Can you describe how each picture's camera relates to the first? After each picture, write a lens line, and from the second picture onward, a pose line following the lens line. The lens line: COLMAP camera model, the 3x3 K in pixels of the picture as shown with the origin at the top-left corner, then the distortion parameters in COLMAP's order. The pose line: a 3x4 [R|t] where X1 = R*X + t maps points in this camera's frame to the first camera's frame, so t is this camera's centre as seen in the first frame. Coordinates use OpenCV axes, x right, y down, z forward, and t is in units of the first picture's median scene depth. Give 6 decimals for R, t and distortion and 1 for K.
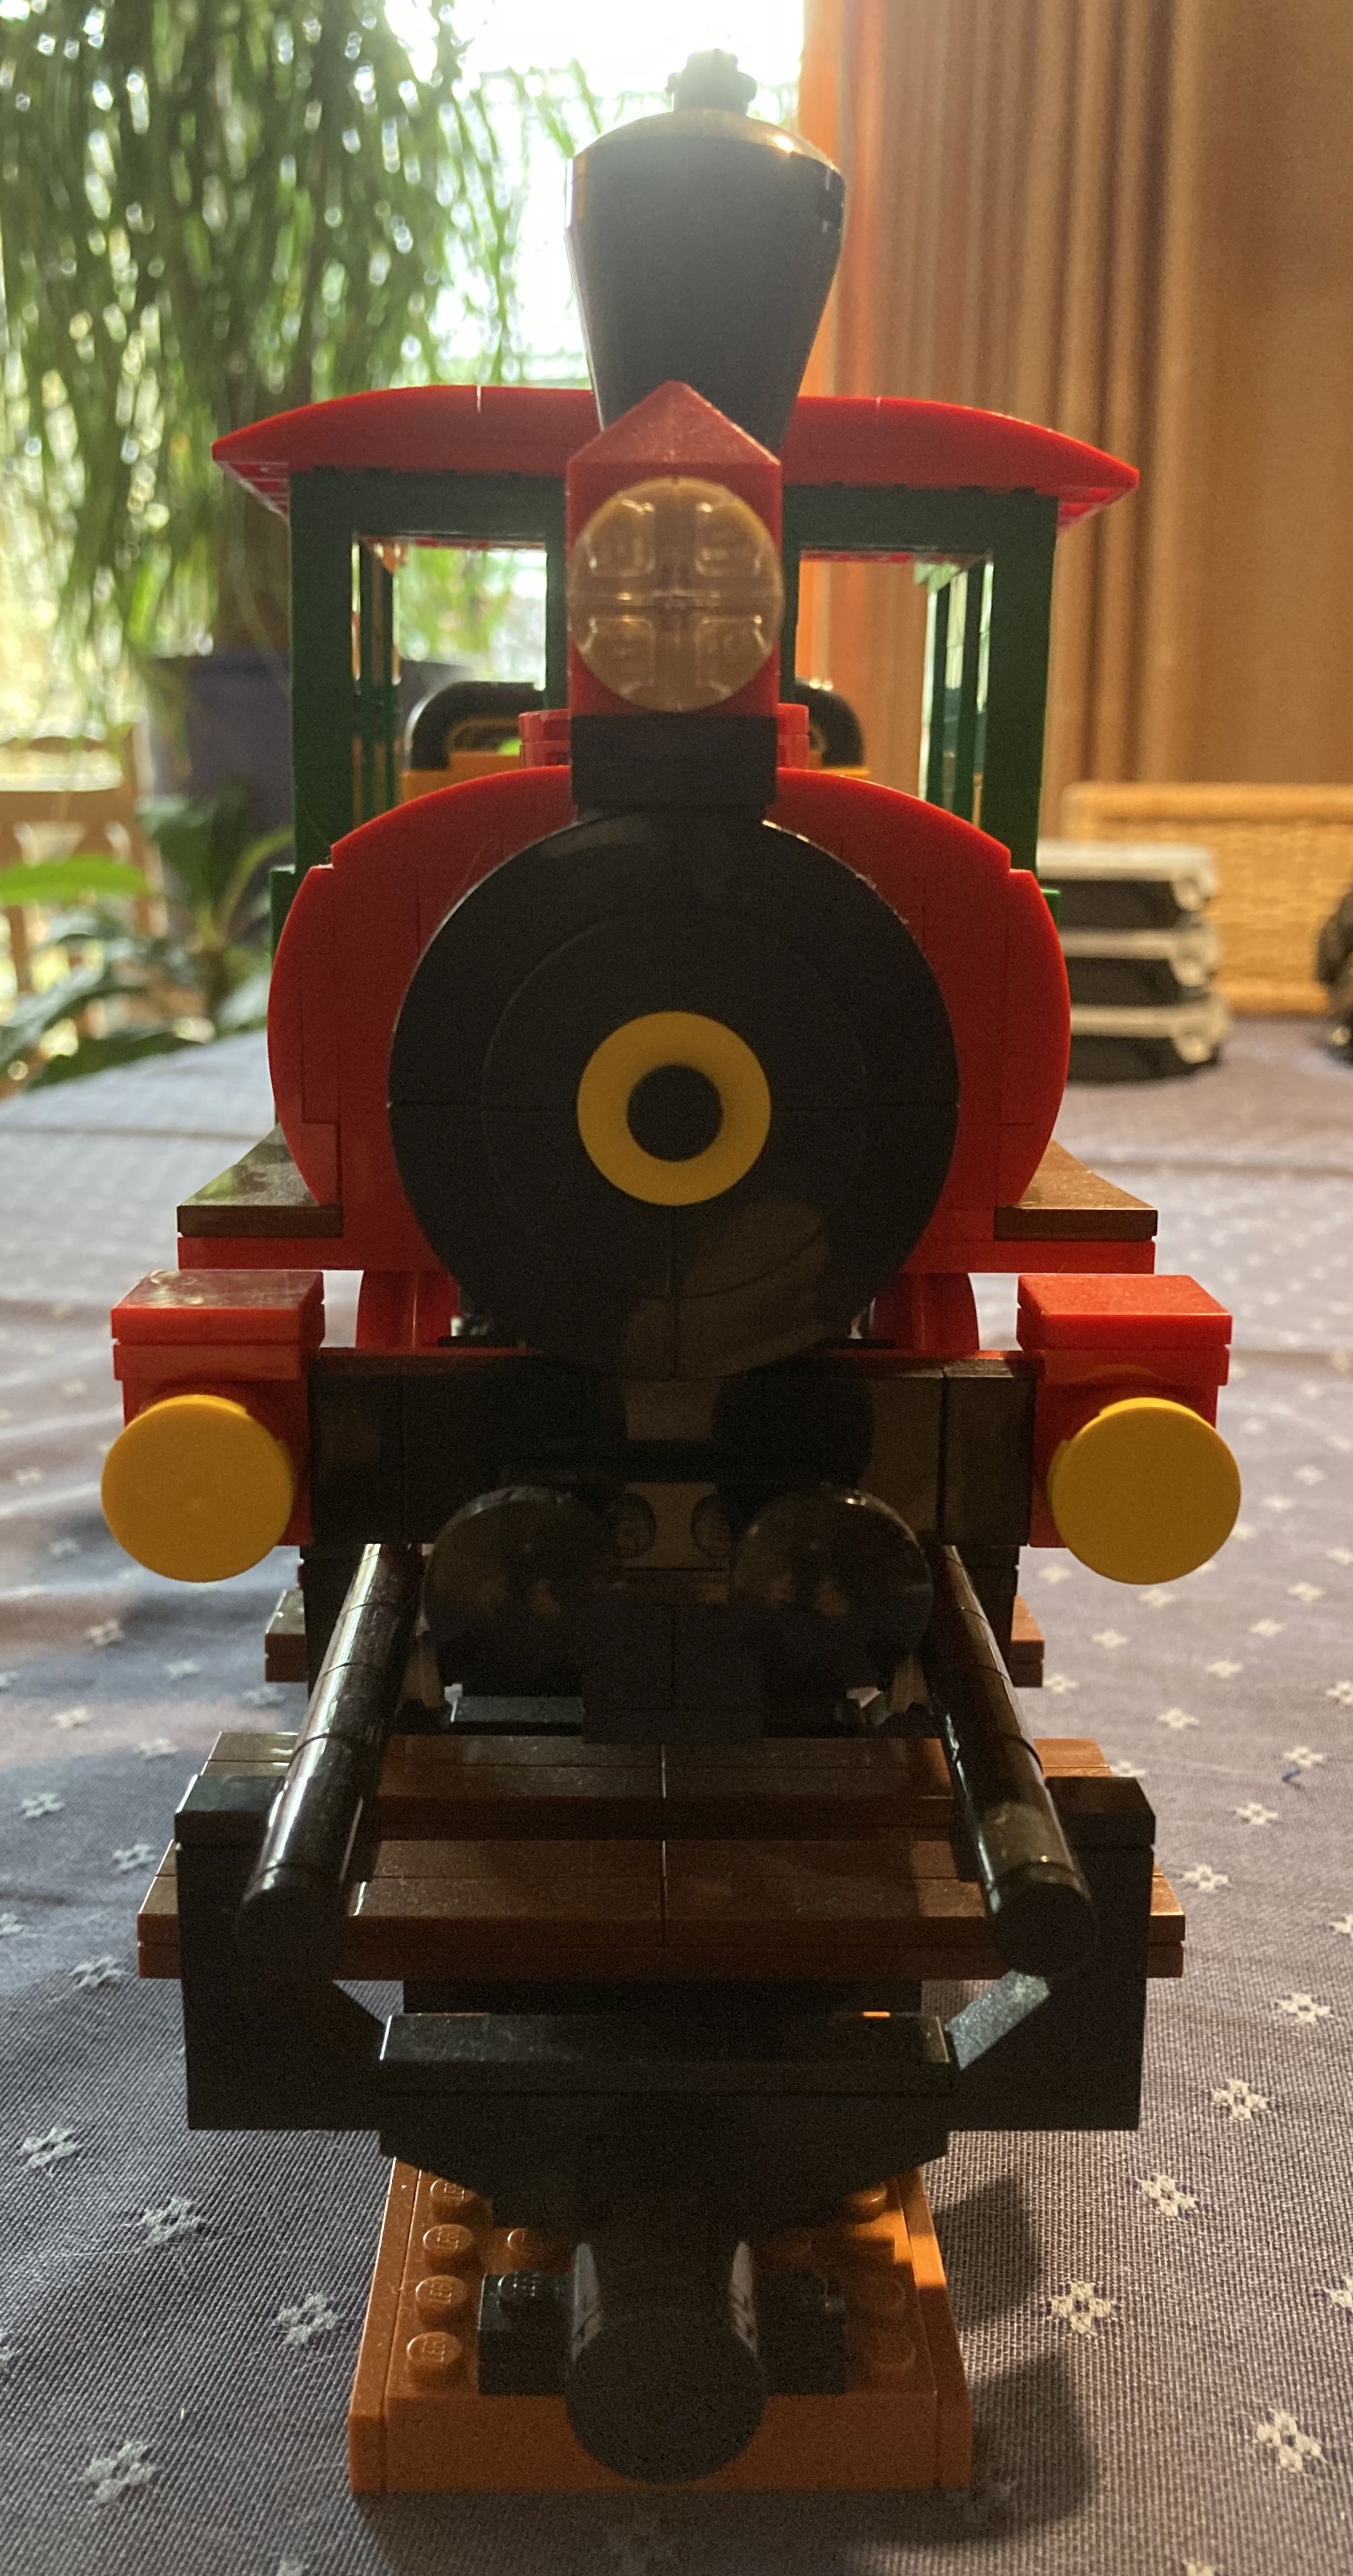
lens RADIAL K [[2252.4, 0, 731.6], [0, 2252.4, 1287.7], [0, 0, 1]] dist [-0.015863, 0.103652]
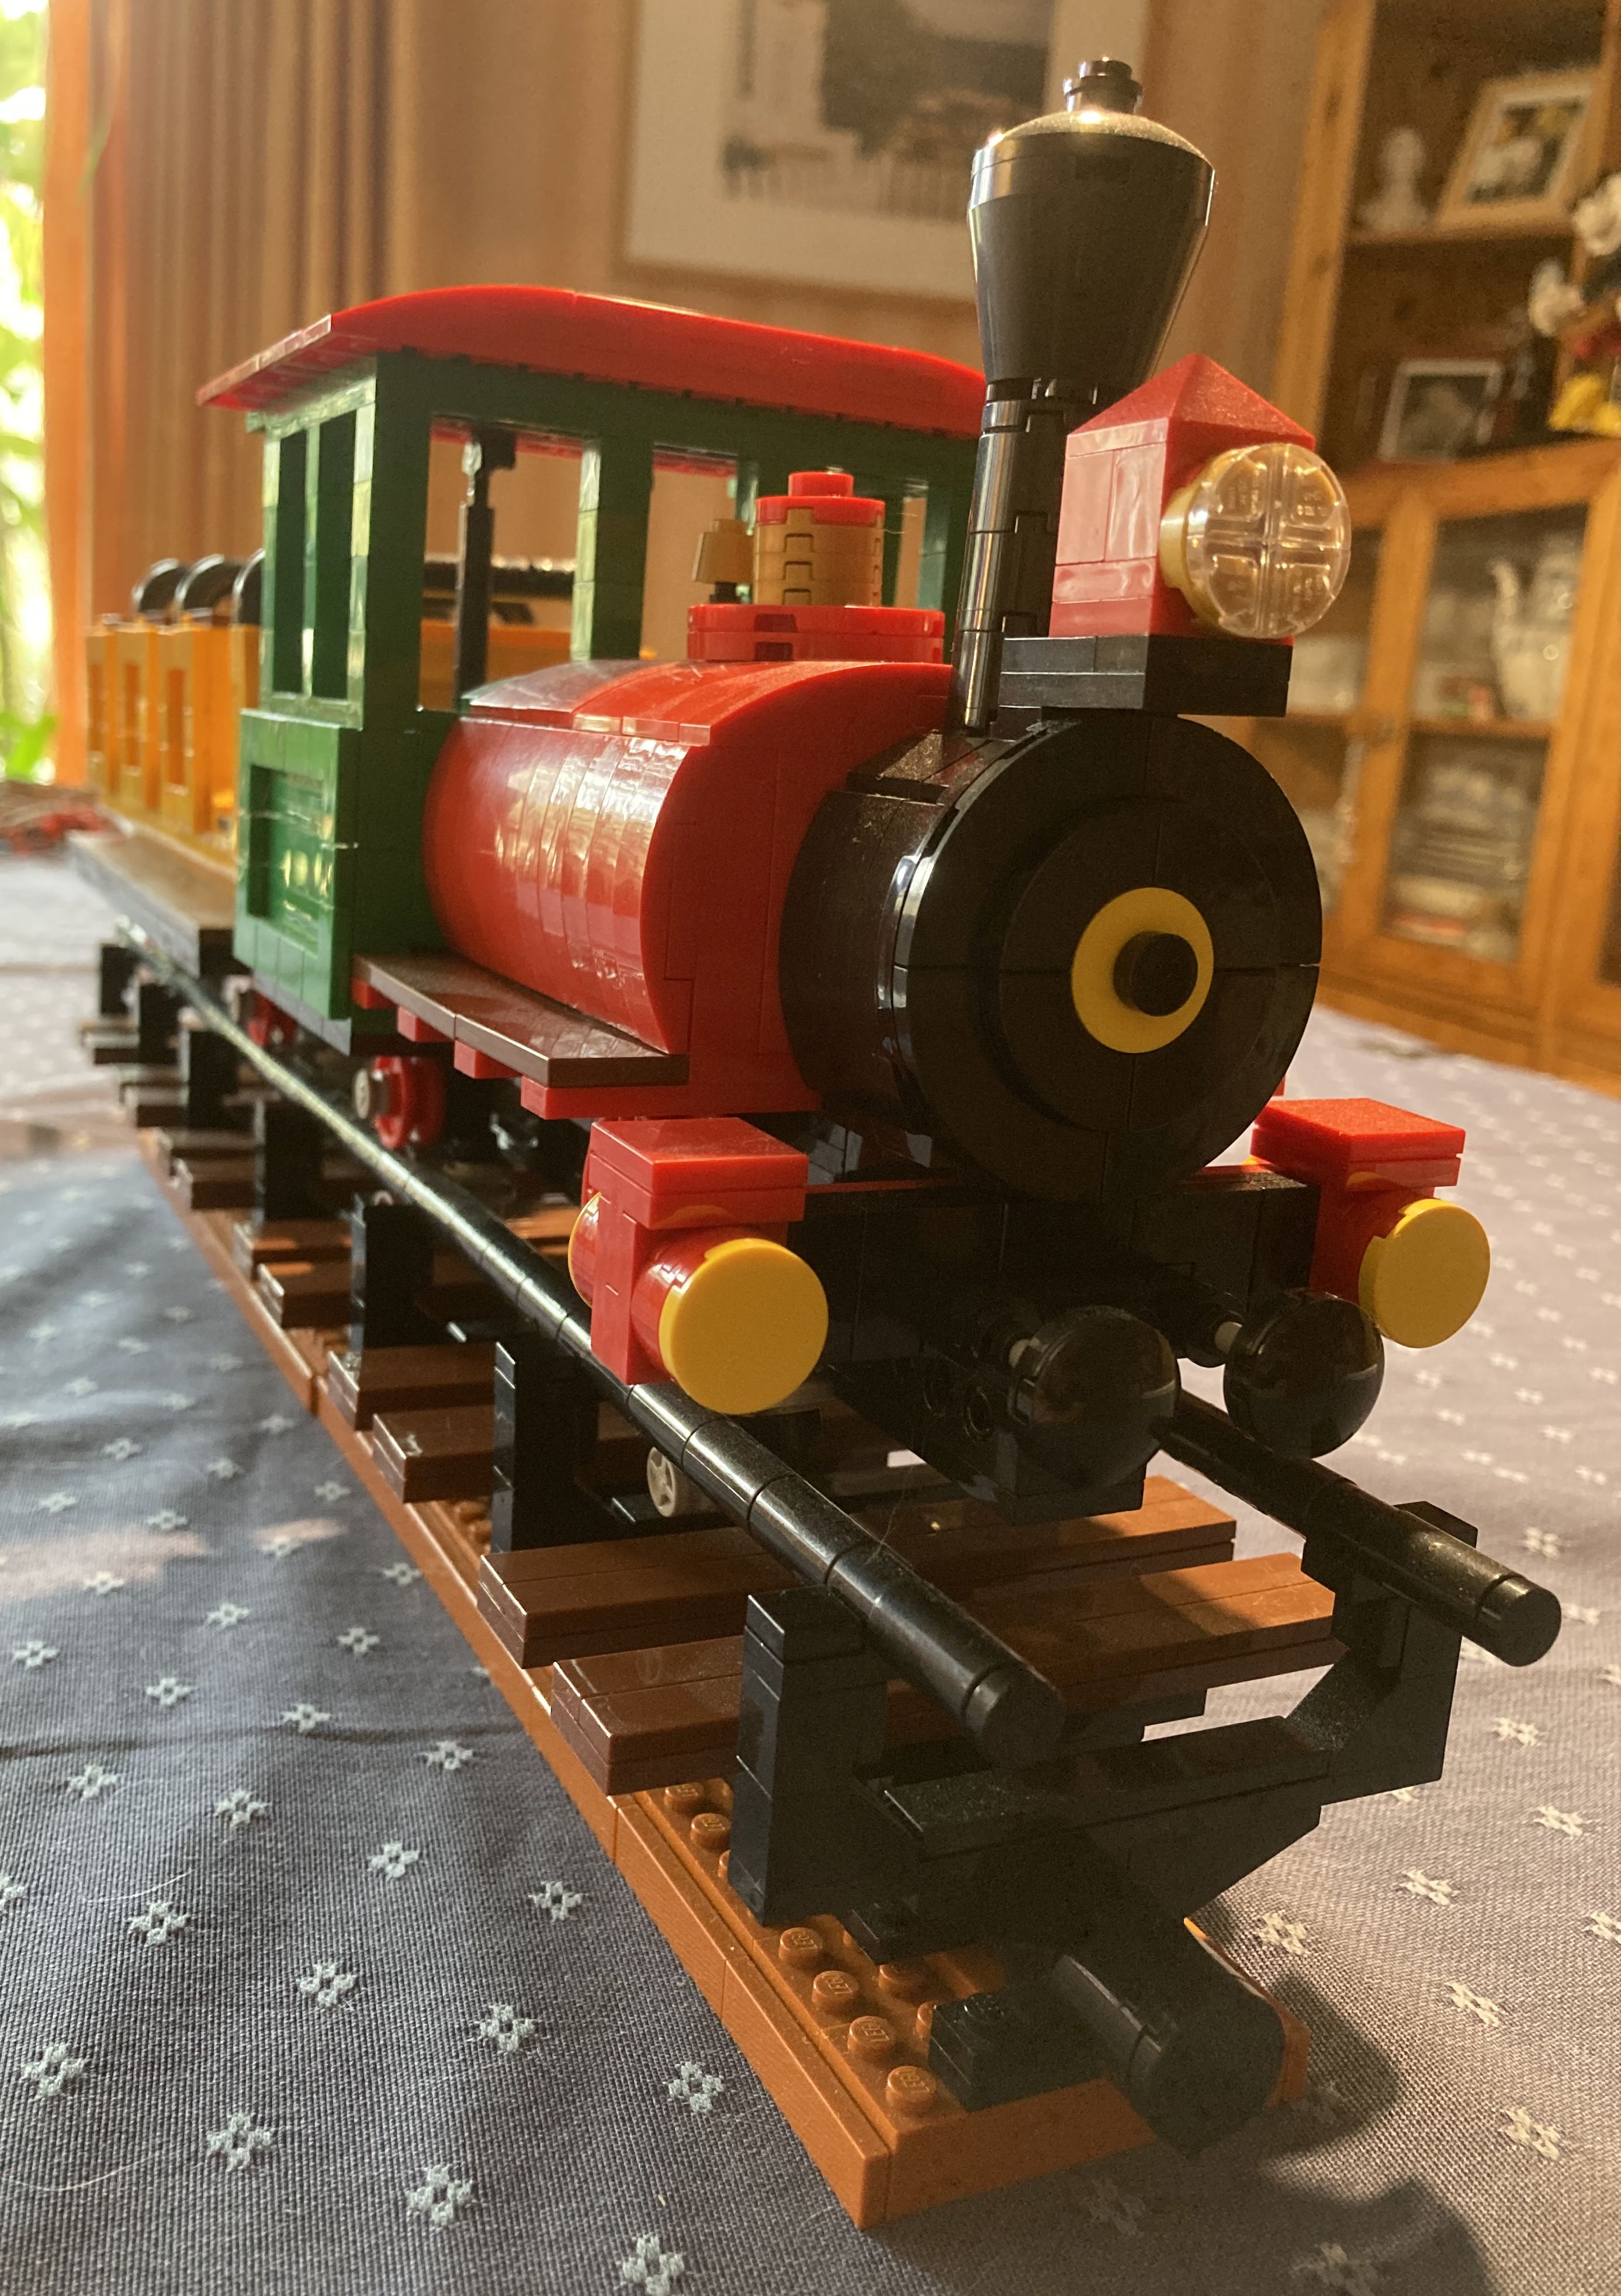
lens RADIAL K [[1927.4, 0, 777.9], [0, 1927.4, 1079.5], [0, 0, 1]] dist [-0.084213, 0.179229]
pose [[0.914088, -0.017790, 0.405125, -0.520964], [0.019965, 0.999800, -0.001145, -0.023097], [-0.405024, 0.009135, 0.914260, 0.148443]]
